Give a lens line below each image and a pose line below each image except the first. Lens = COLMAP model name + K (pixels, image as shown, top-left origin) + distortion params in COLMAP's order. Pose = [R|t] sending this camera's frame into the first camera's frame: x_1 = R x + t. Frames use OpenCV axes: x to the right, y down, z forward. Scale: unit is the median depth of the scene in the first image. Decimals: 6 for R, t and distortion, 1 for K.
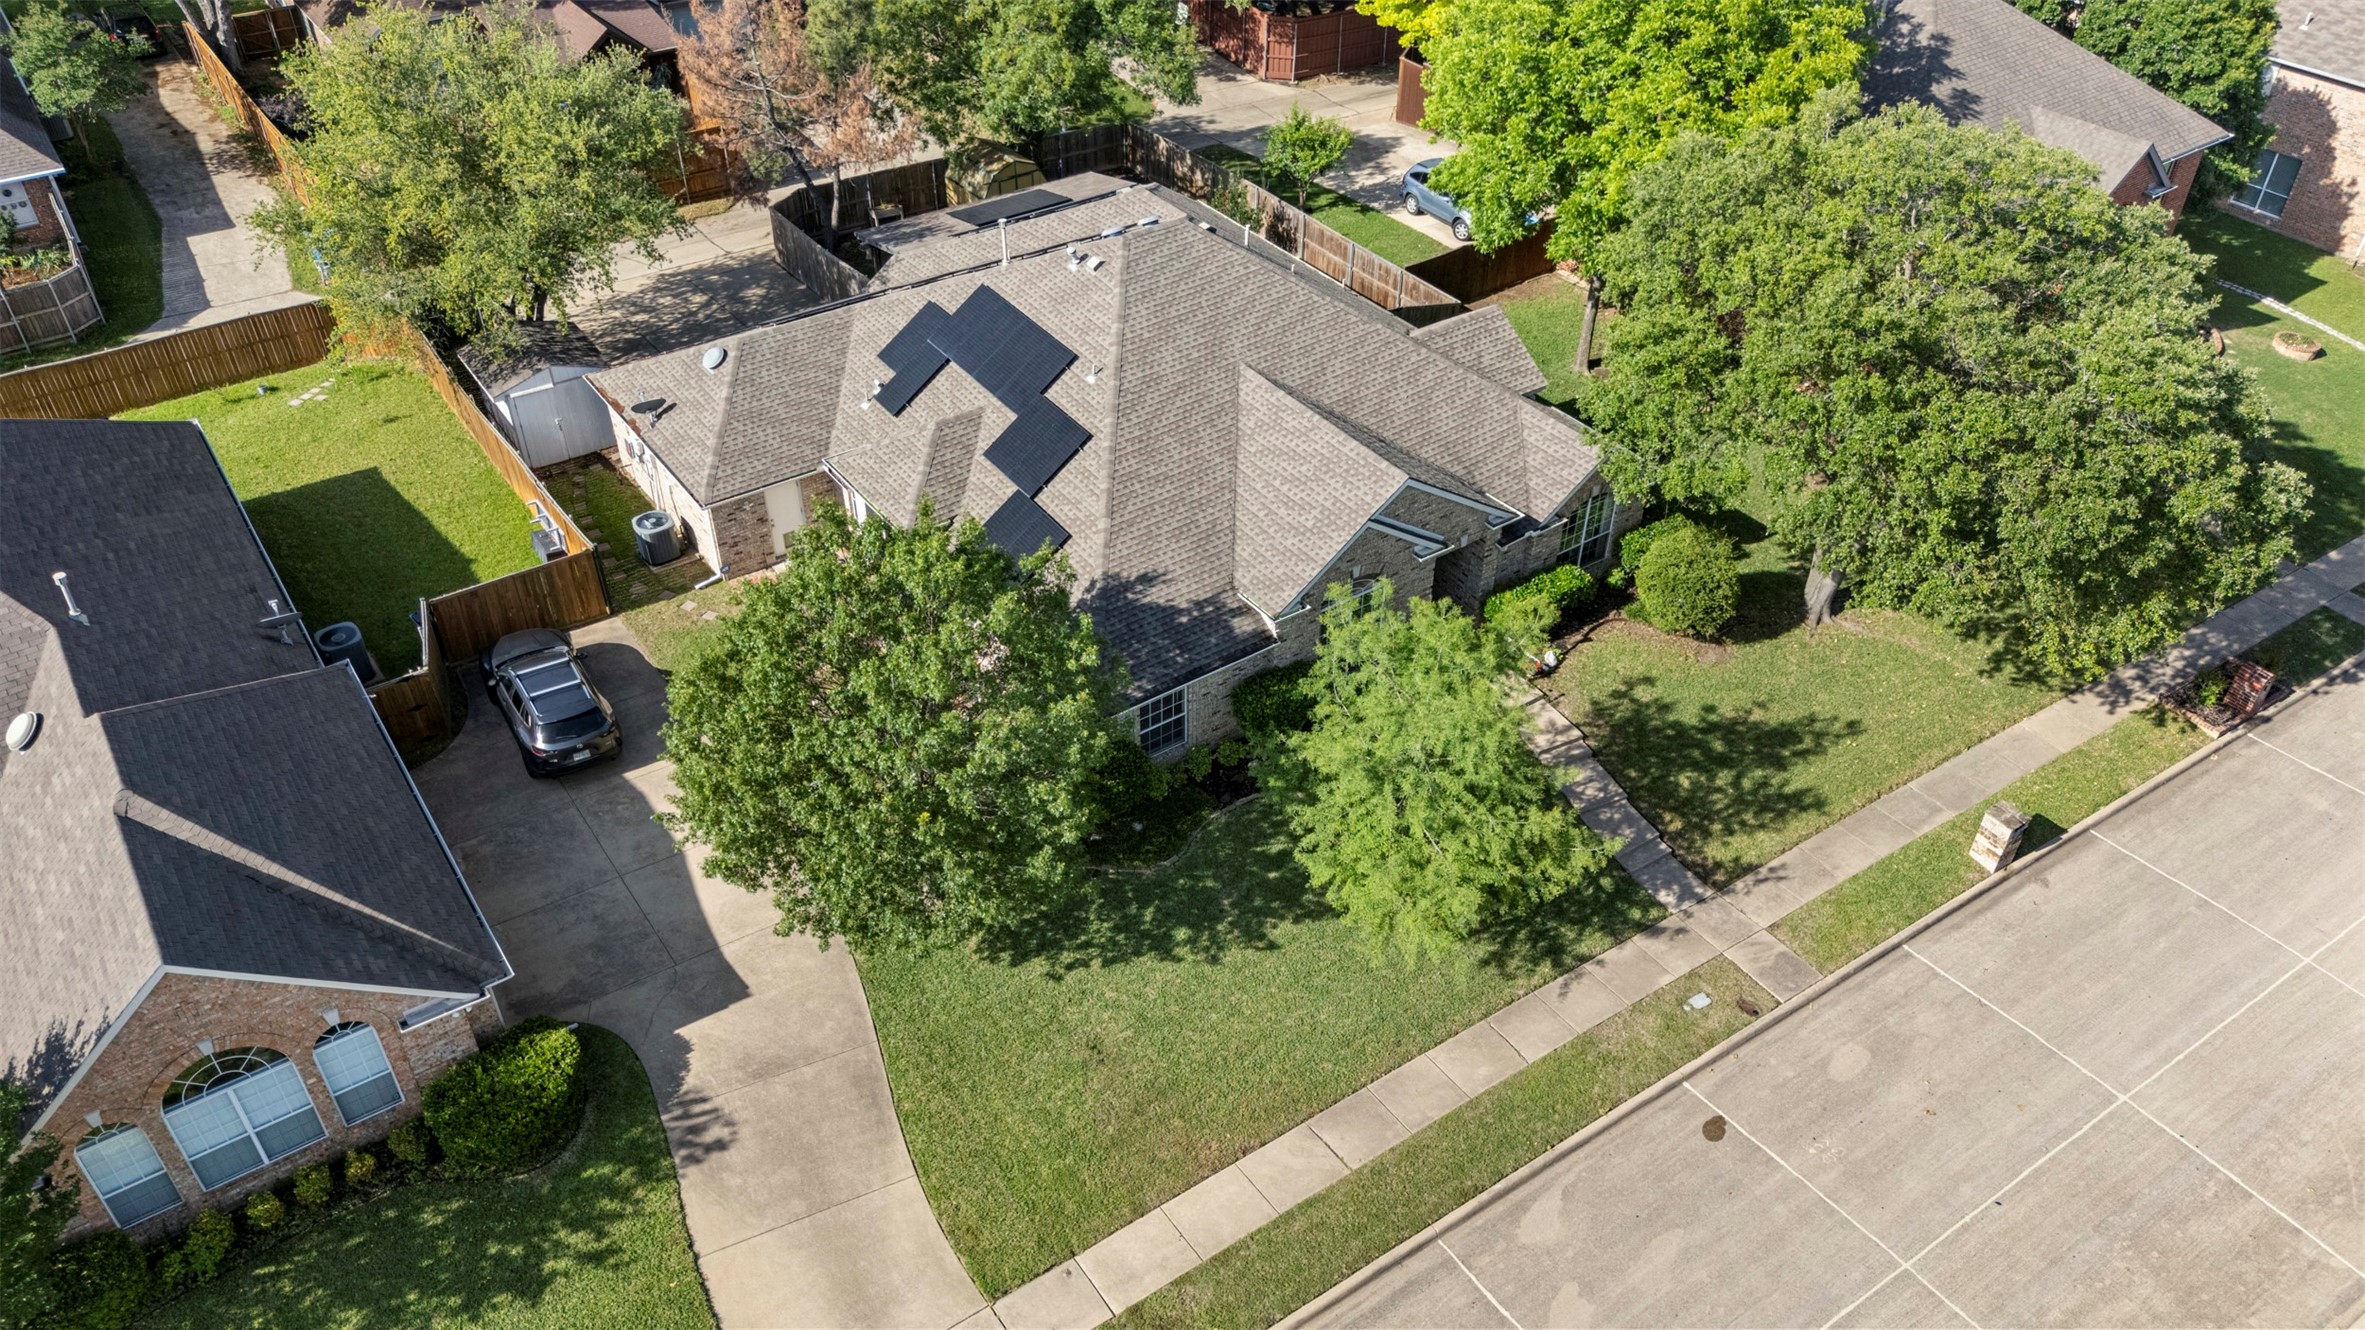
lens RADIAL K [[1839.8, 0, 1196.2], [0, 1839.8, 655.7], [0, 0, 1]] dist [0.009856, -0.007983]
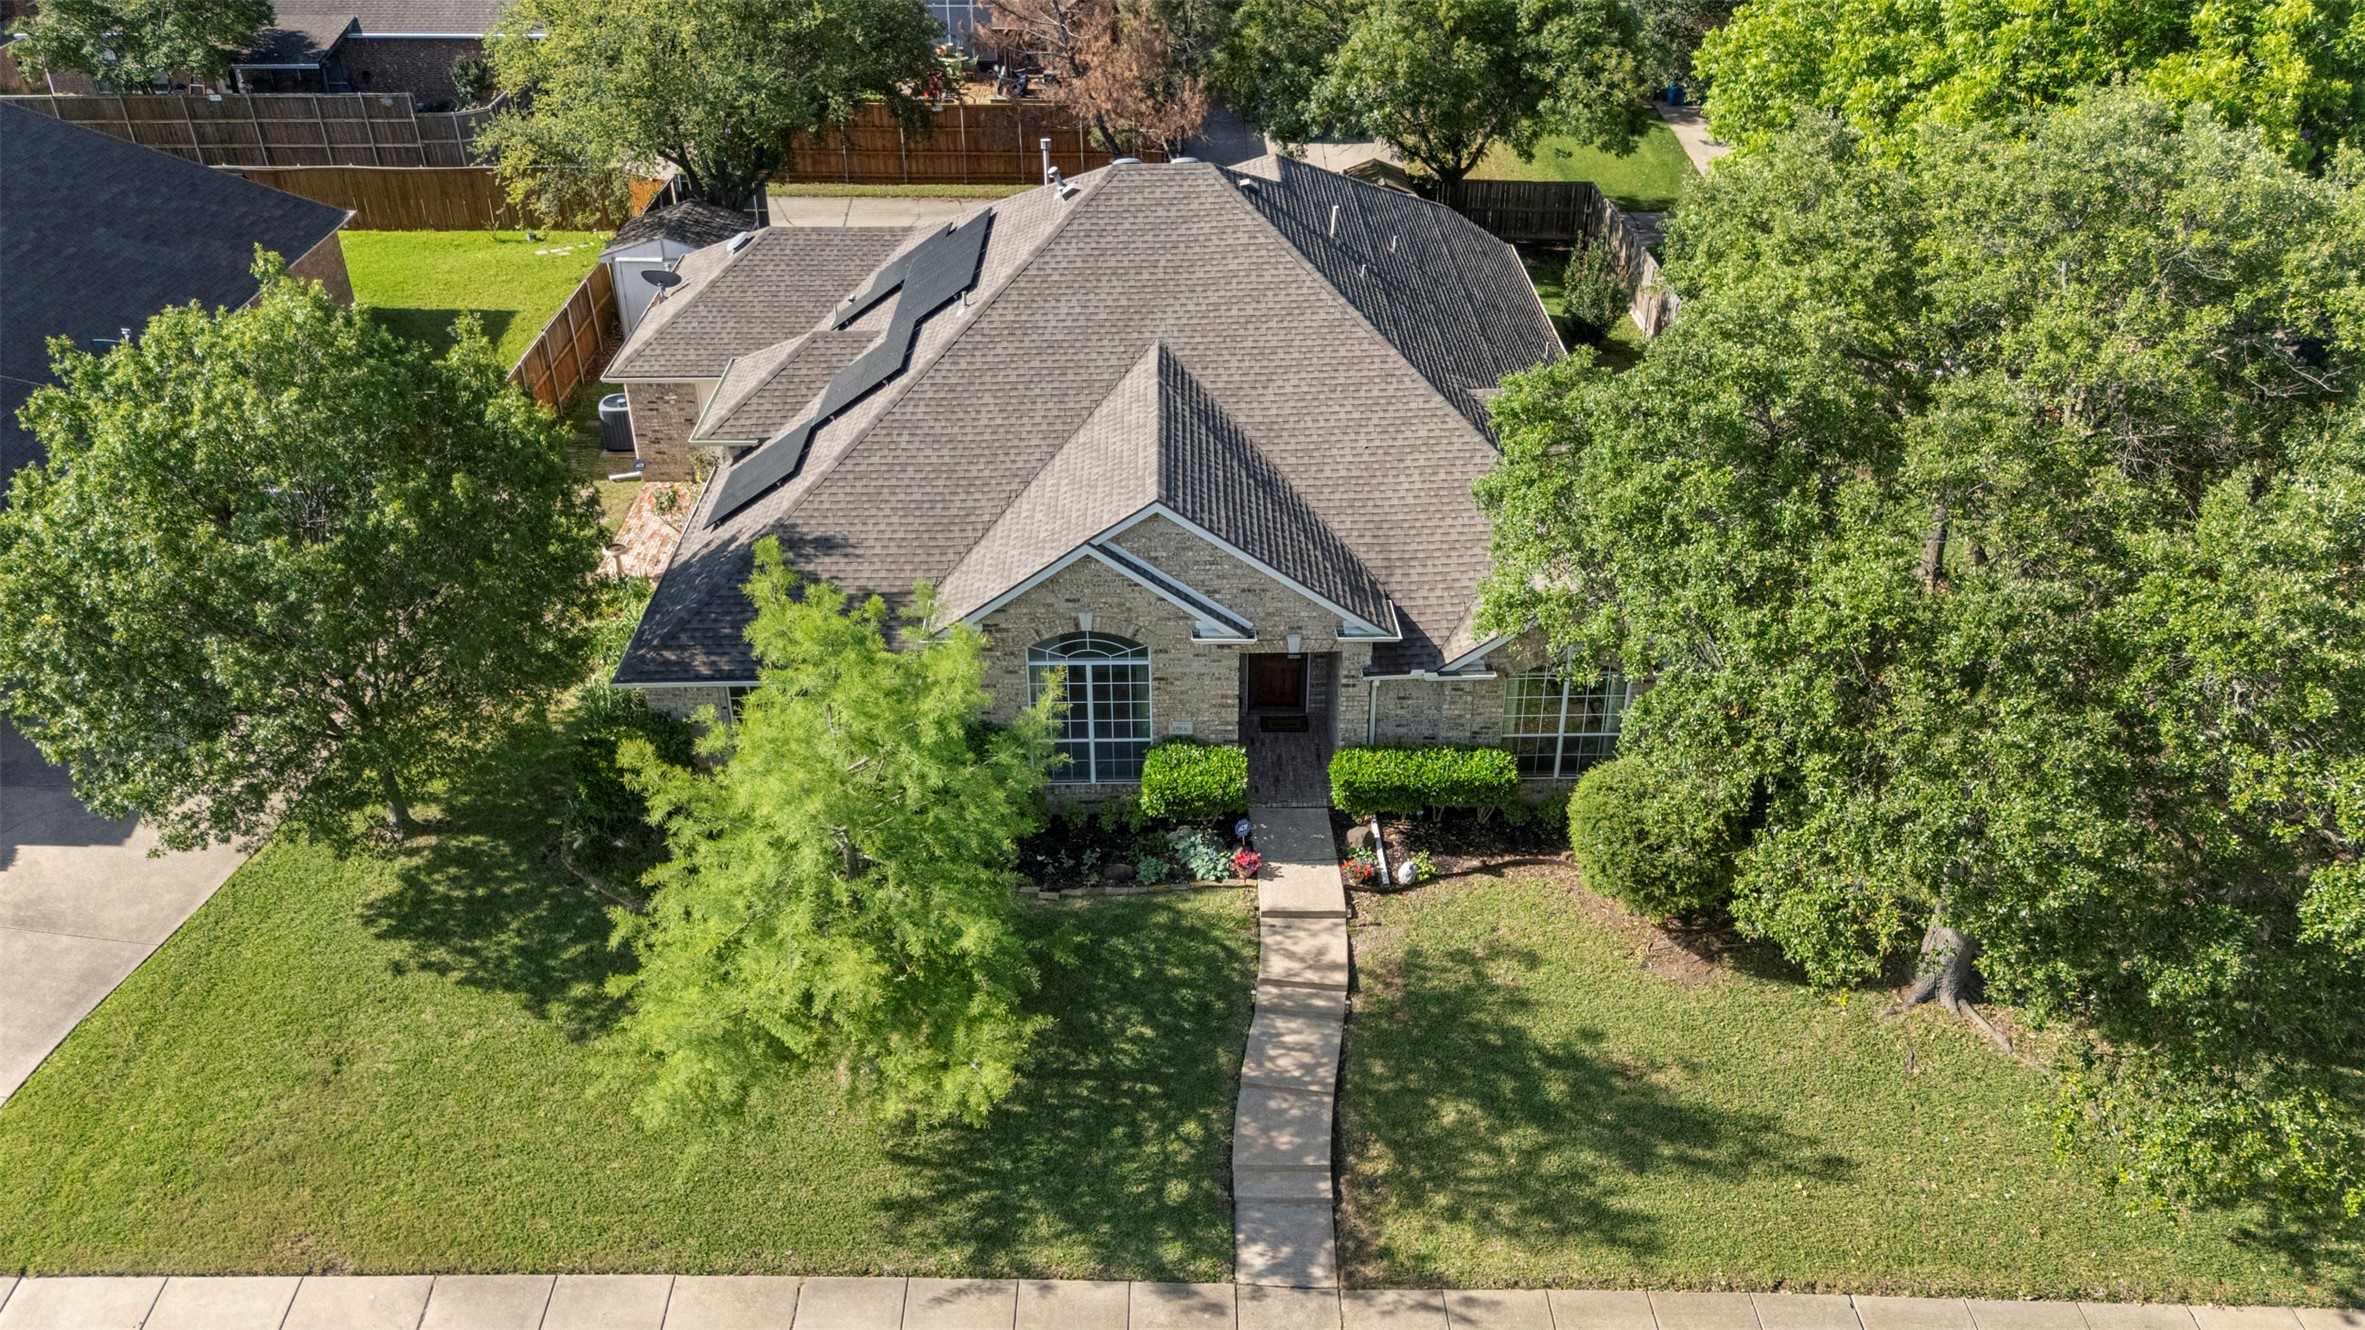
lens RADIAL K [[1839.8, 0, 1193.1], [0, 1839.8, 668.3], [0, 0, 1]] dist [0.009856, -0.007983]
pose [[0.826217, 0.282132, -0.487614, 0.448940], [-0.342385, 0.938834, -0.036933, -0.017597], [0.447368, 0.197466, 0.872278, 0.408685]]
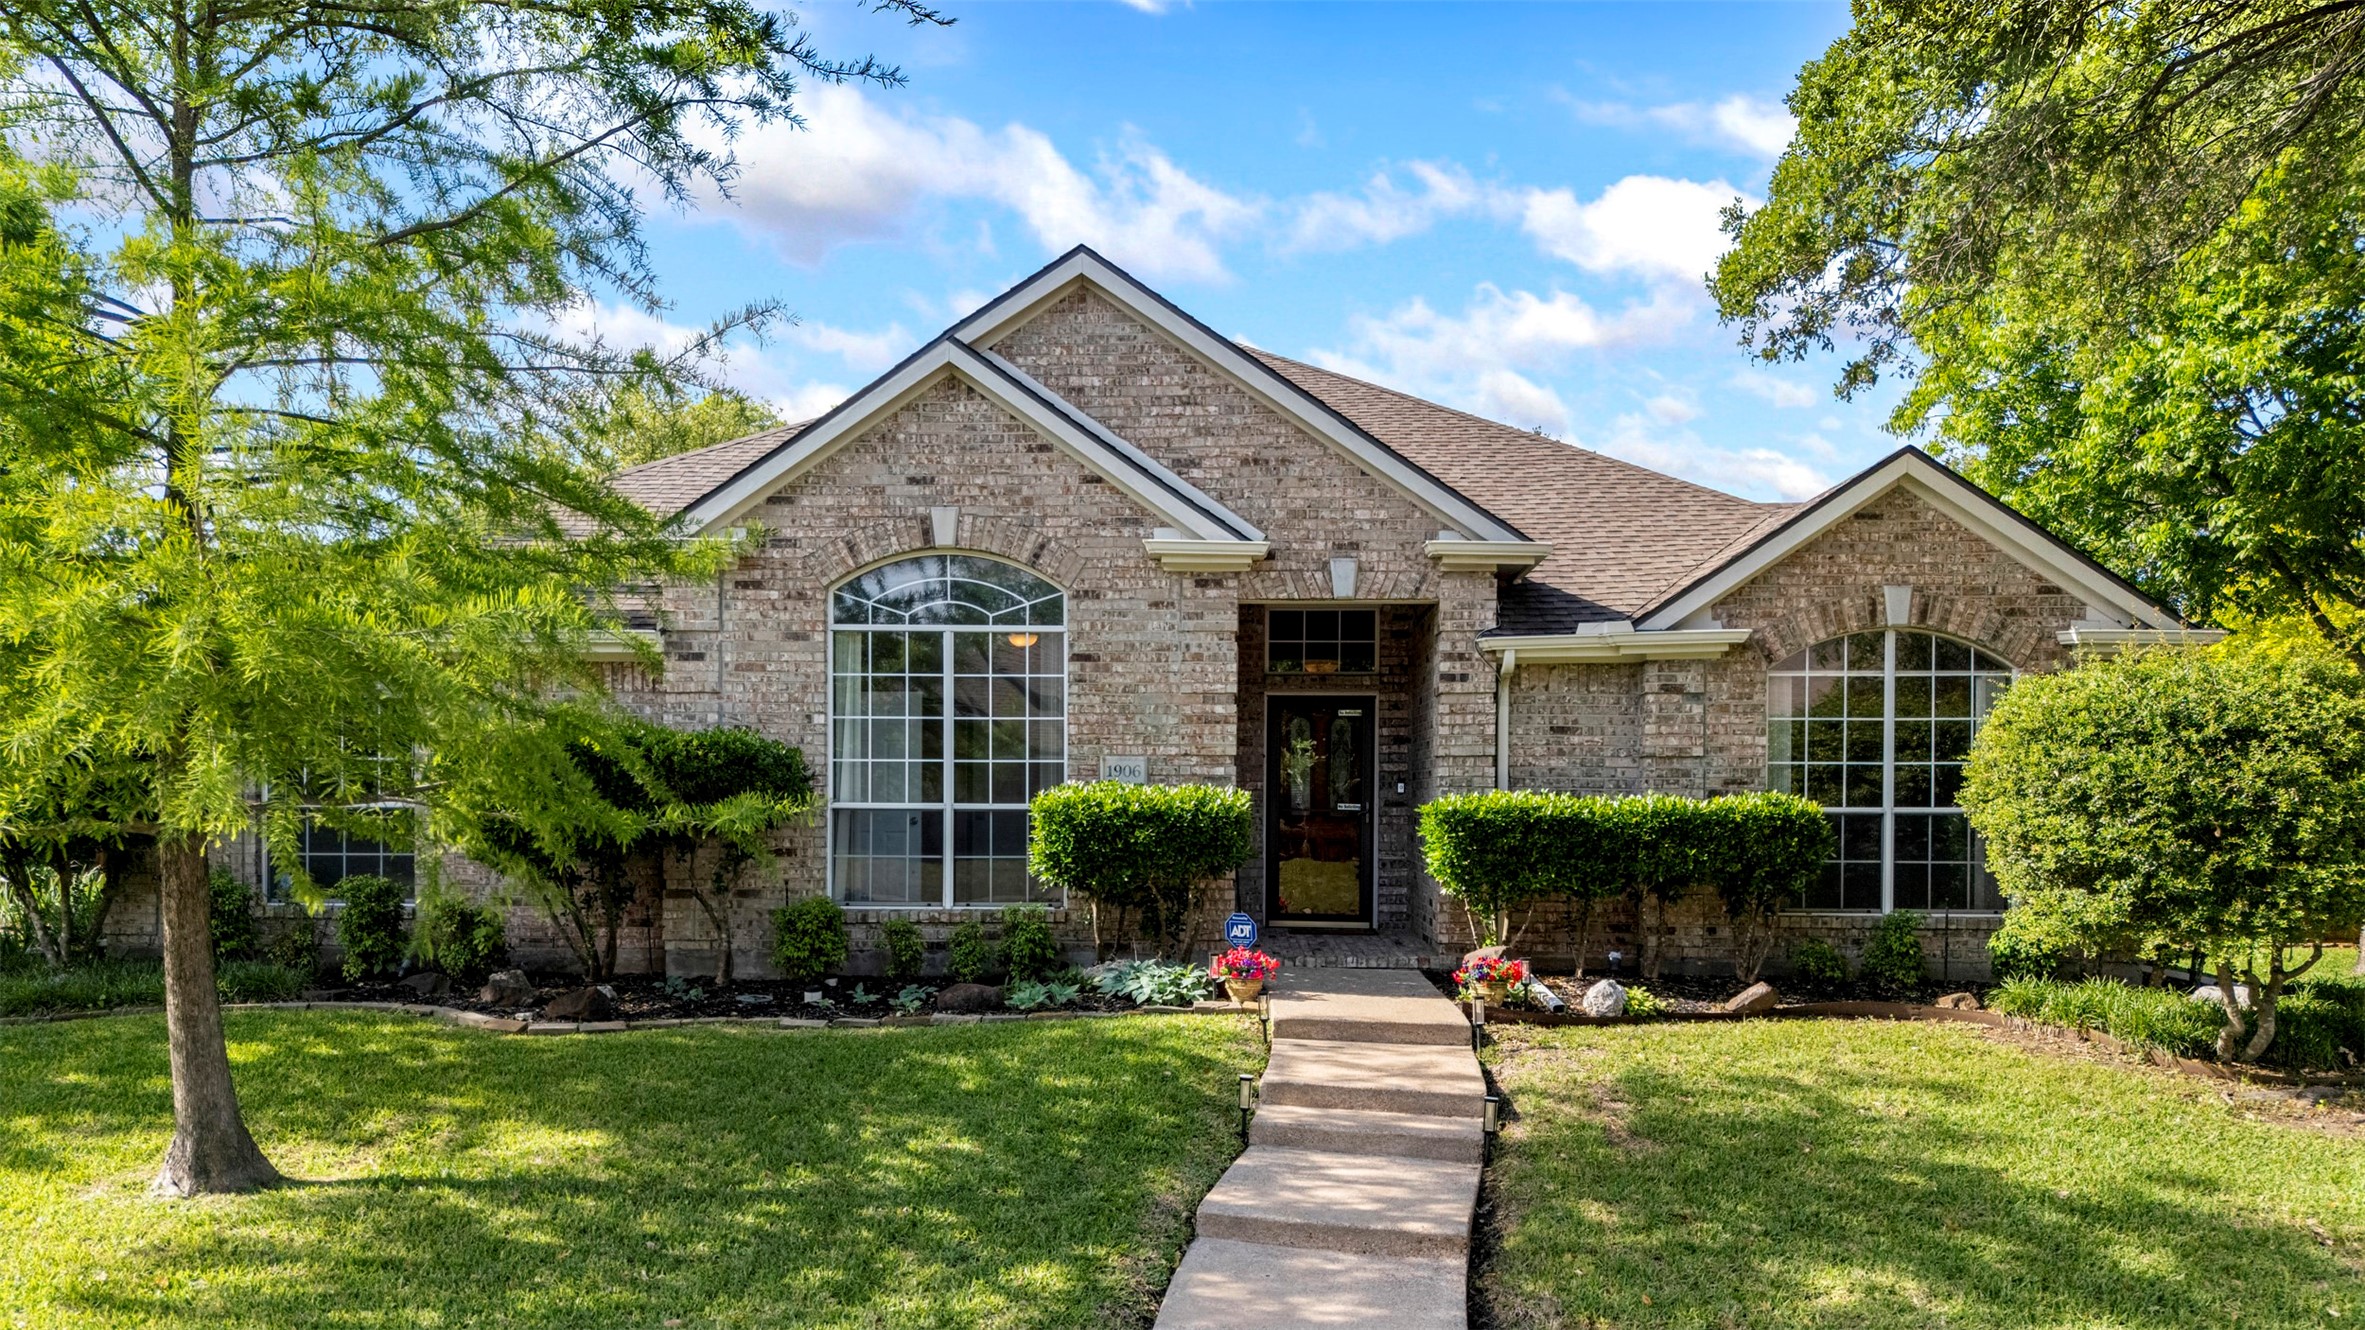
lens RADIAL K [[1839.8, 0, 1168.9], [0, 1839.8, 678.2], [0, 0, 1]] dist [0.009856, -0.007983]
pose [[0.797474, -0.002733, -0.603348, 0.328106], [-0.369706, 0.788055, -0.492227, 0.139701], [0.476816, 0.615599, 0.627442, 0.801346]]
